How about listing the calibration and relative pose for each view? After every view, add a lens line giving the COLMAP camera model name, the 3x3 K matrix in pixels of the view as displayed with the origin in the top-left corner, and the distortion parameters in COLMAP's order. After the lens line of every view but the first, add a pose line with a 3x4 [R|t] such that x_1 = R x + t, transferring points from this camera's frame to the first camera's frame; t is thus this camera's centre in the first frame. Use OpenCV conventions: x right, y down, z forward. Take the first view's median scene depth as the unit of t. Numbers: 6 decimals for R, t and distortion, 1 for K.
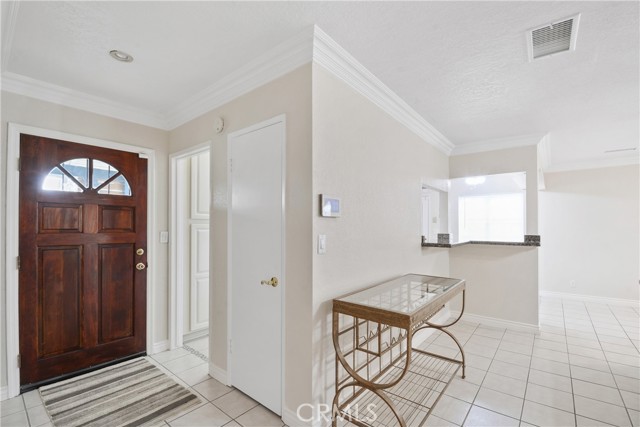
lens RADIAL K [[288.1, 0, 331.1], [0, 288.1, 223.6], [0, 0, 1]] dist [-0.003611, -0.009391]
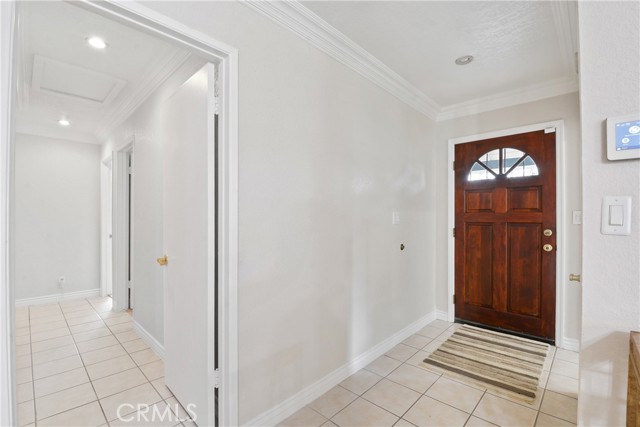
lens RADIAL K [[288.1, 0, 323.6], [0, 288.1, 217.1], [0, 0, 1]] dist [-0.003611, -0.009391]
pose [[-0.094946, -0.006659, -0.995460, 0.378509], [0.005069, 0.999961, -0.007172, 0.055060], [0.995470, -0.005727, -0.094908, 0.387328]]
